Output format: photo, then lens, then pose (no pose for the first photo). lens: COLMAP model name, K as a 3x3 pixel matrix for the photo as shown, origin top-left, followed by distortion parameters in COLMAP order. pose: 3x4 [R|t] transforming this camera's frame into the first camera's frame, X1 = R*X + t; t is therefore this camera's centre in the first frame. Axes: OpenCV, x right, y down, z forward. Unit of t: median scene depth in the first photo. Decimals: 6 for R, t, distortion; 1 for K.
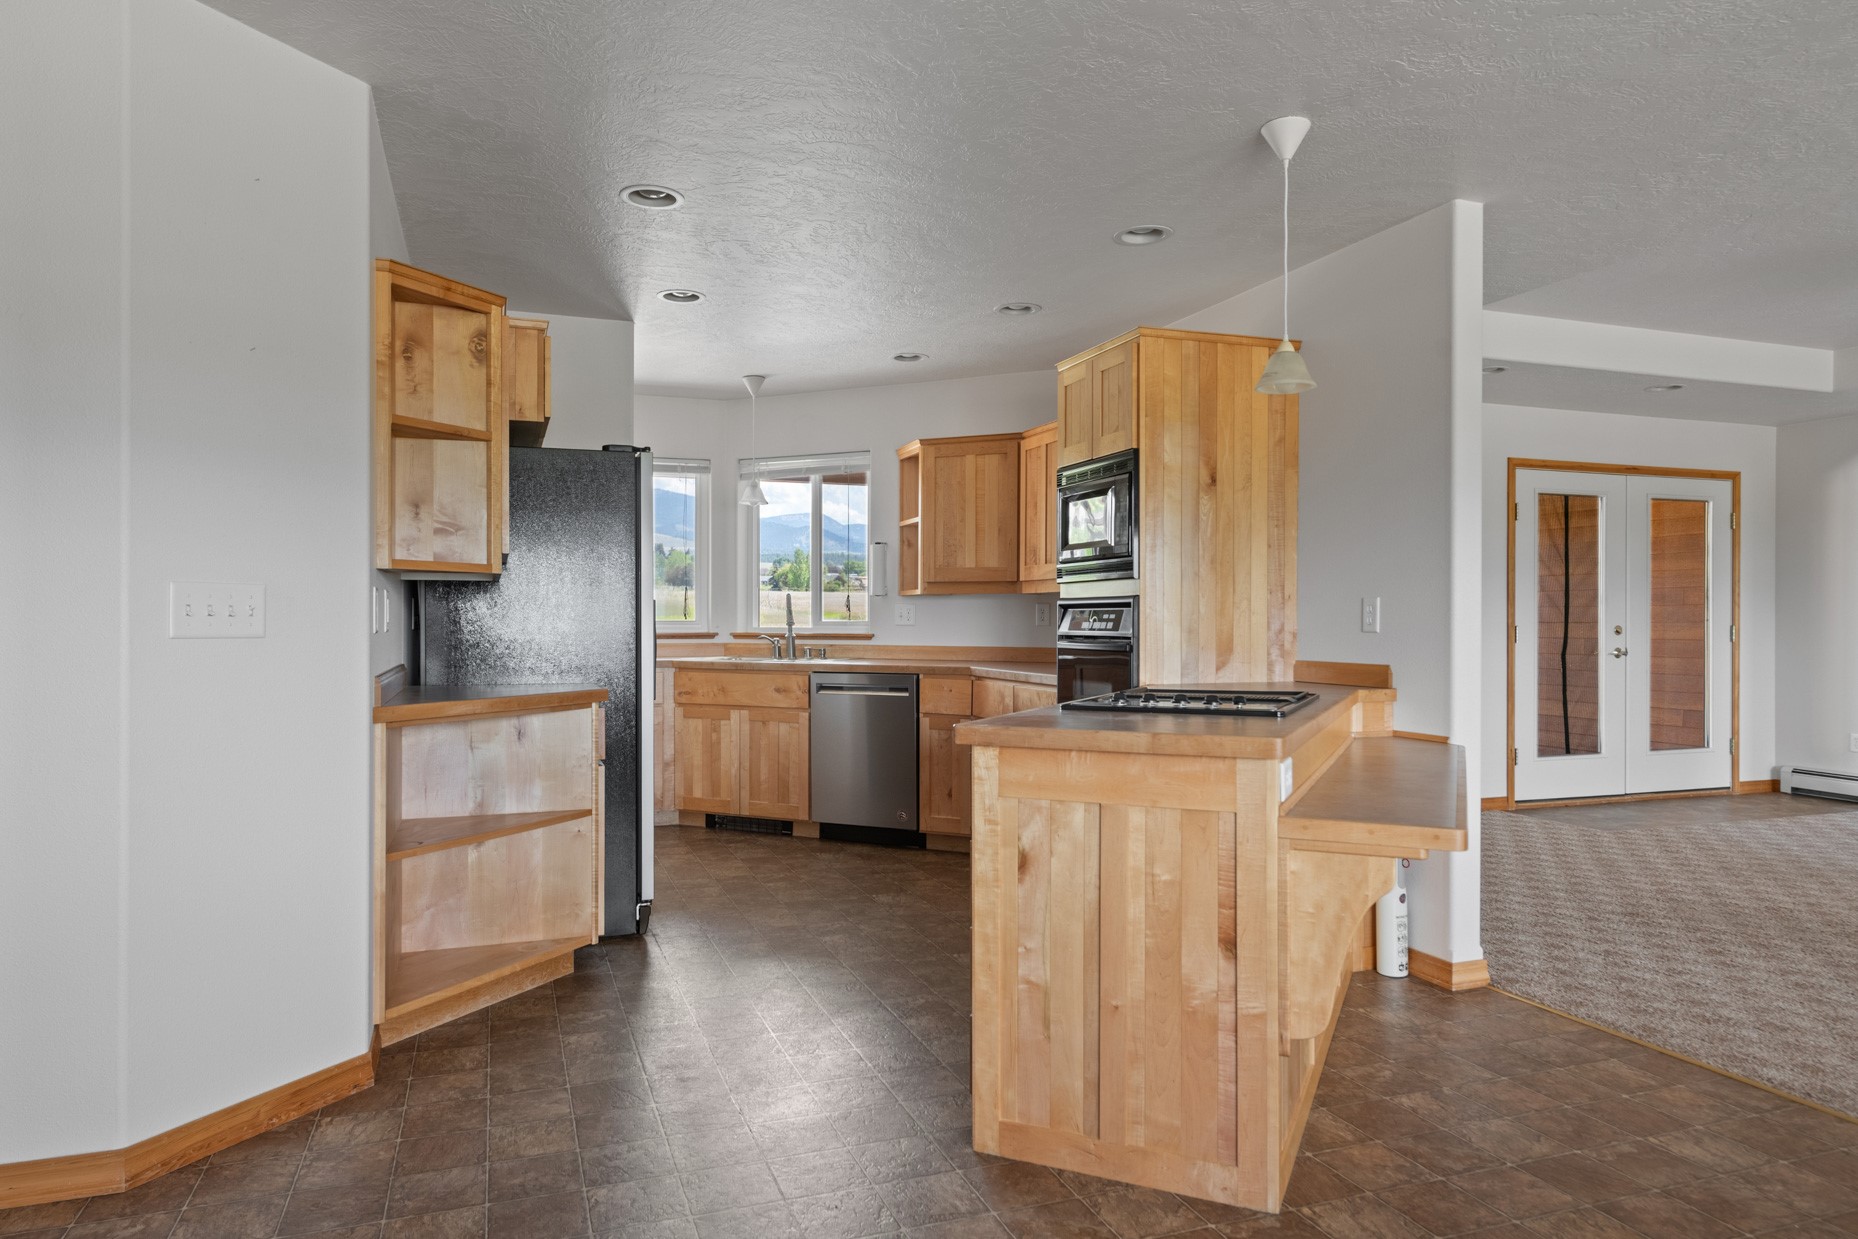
lens RADIAL K [[1214.9, 0, 924.4], [0, 1214.9, 612.6], [0, 0, 1]] dist [0.017818, -0.007036]
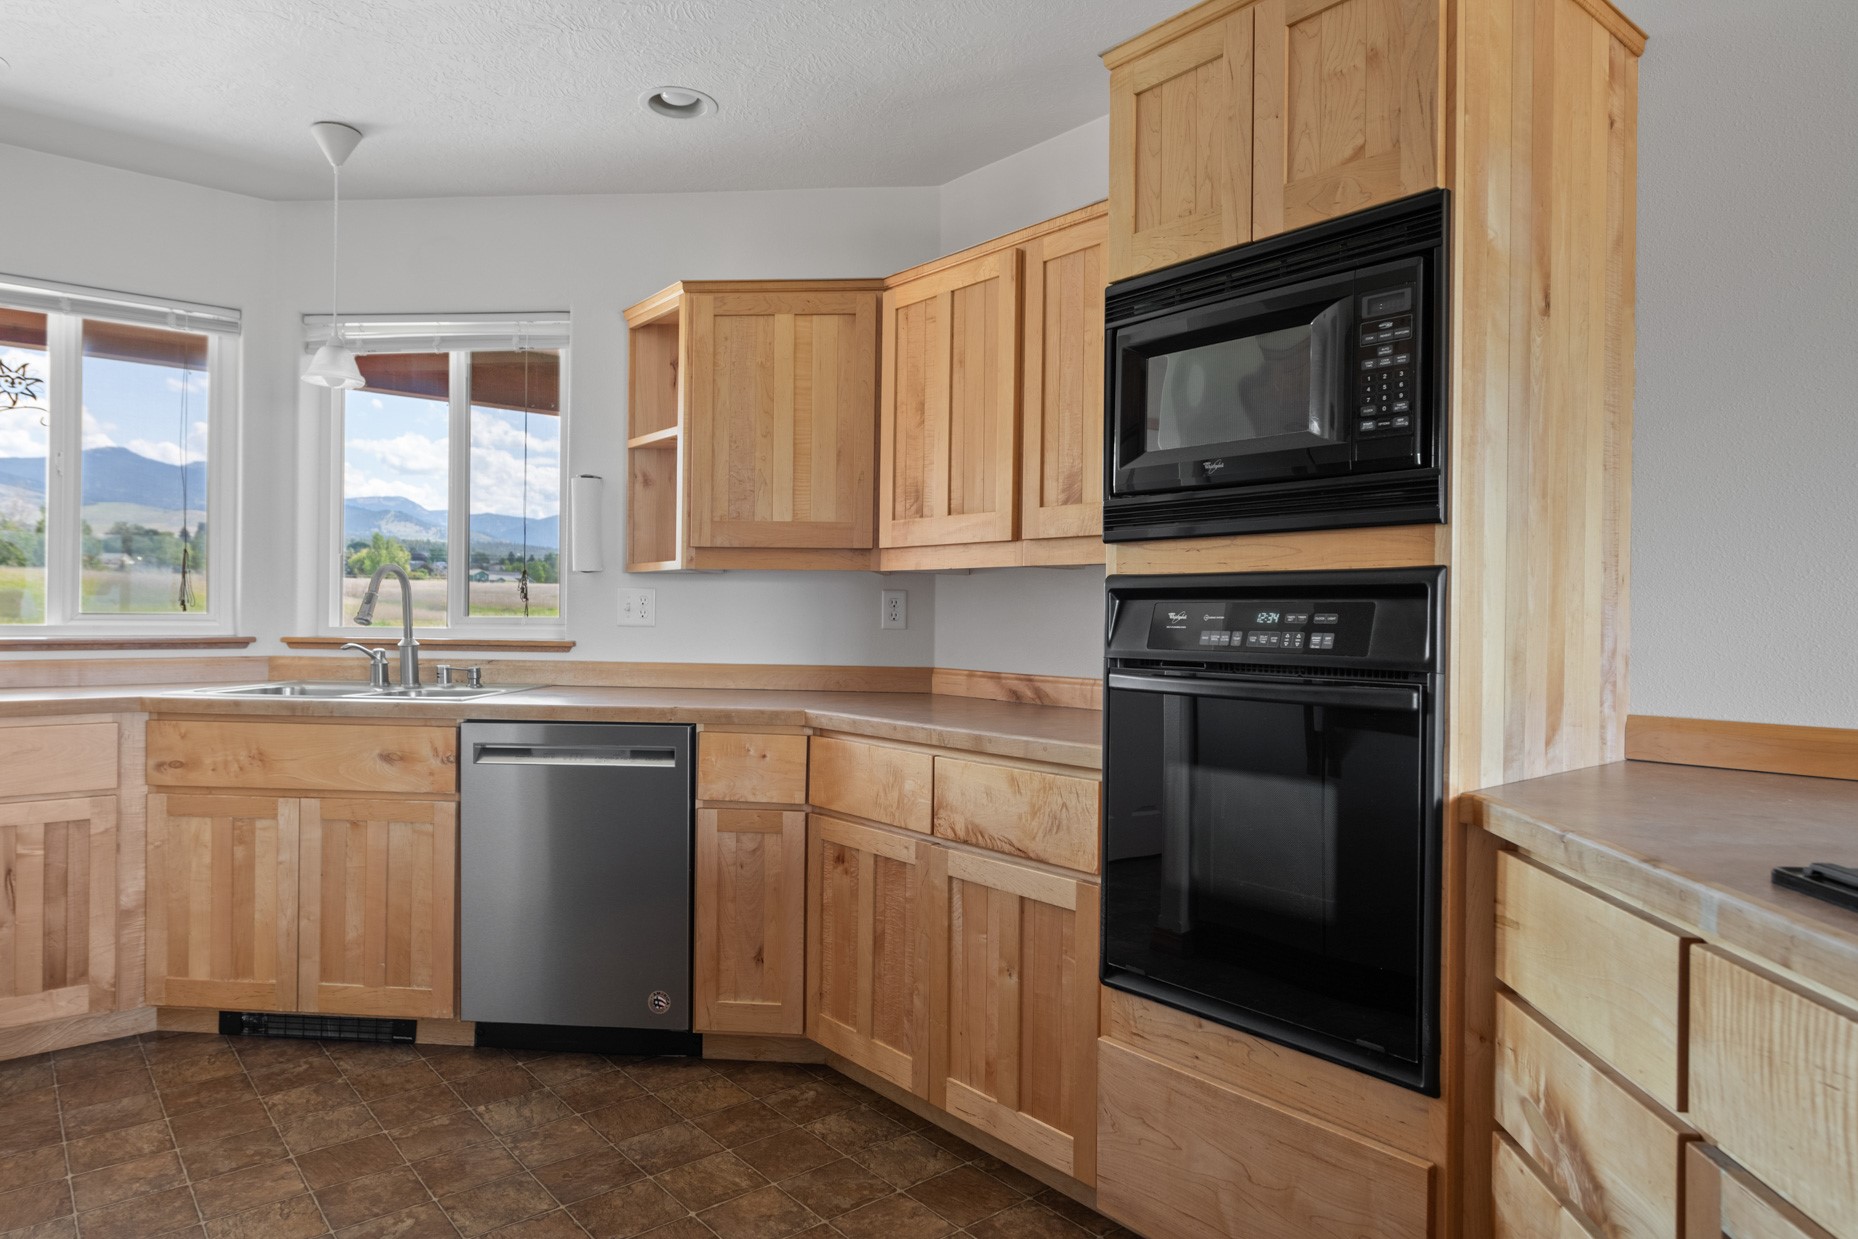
lens RADIAL K [[1126.1, 0, 924.7], [0, 1126.1, 609.8], [0, 0, 1]] dist [0.004664, -0.002091]
pose [[0.938883, 0.008879, 0.344121, -0.070484], [-0.010129, 0.999947, 0.001835, 0.000631], [-0.344086, -0.005208, 0.938924, 0.474530]]
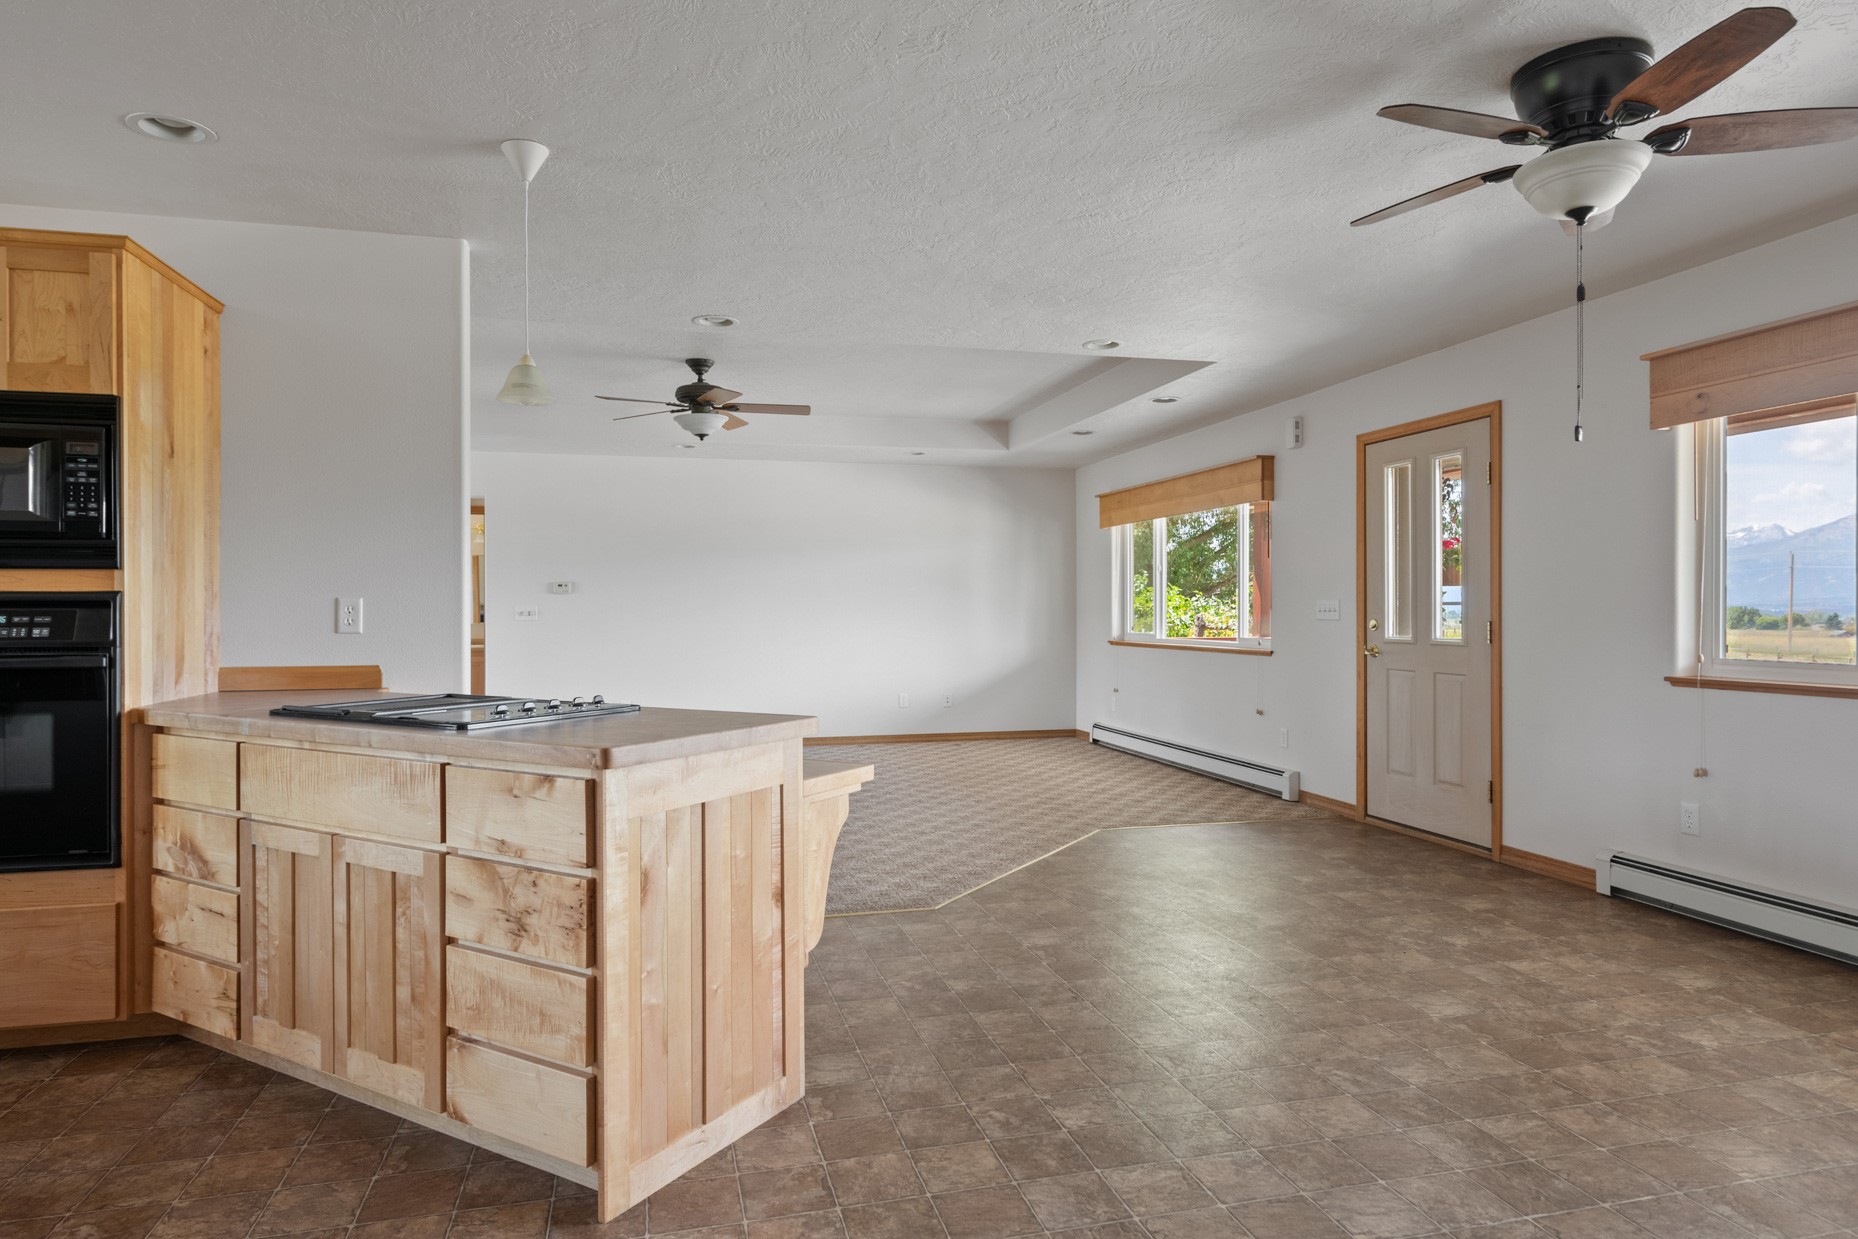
lens RADIAL K [[1102.4, 0, 918.4], [0, 1102.4, 612.2], [0, 0, 1]] dist [0.005713, -0.002511]
pose [[0.108132, -0.007215, 0.994110, -0.303841], [-0.001104, 0.999972, 0.007377, -0.004493], [-0.994136, -0.001895, 0.108122, 0.283584]]
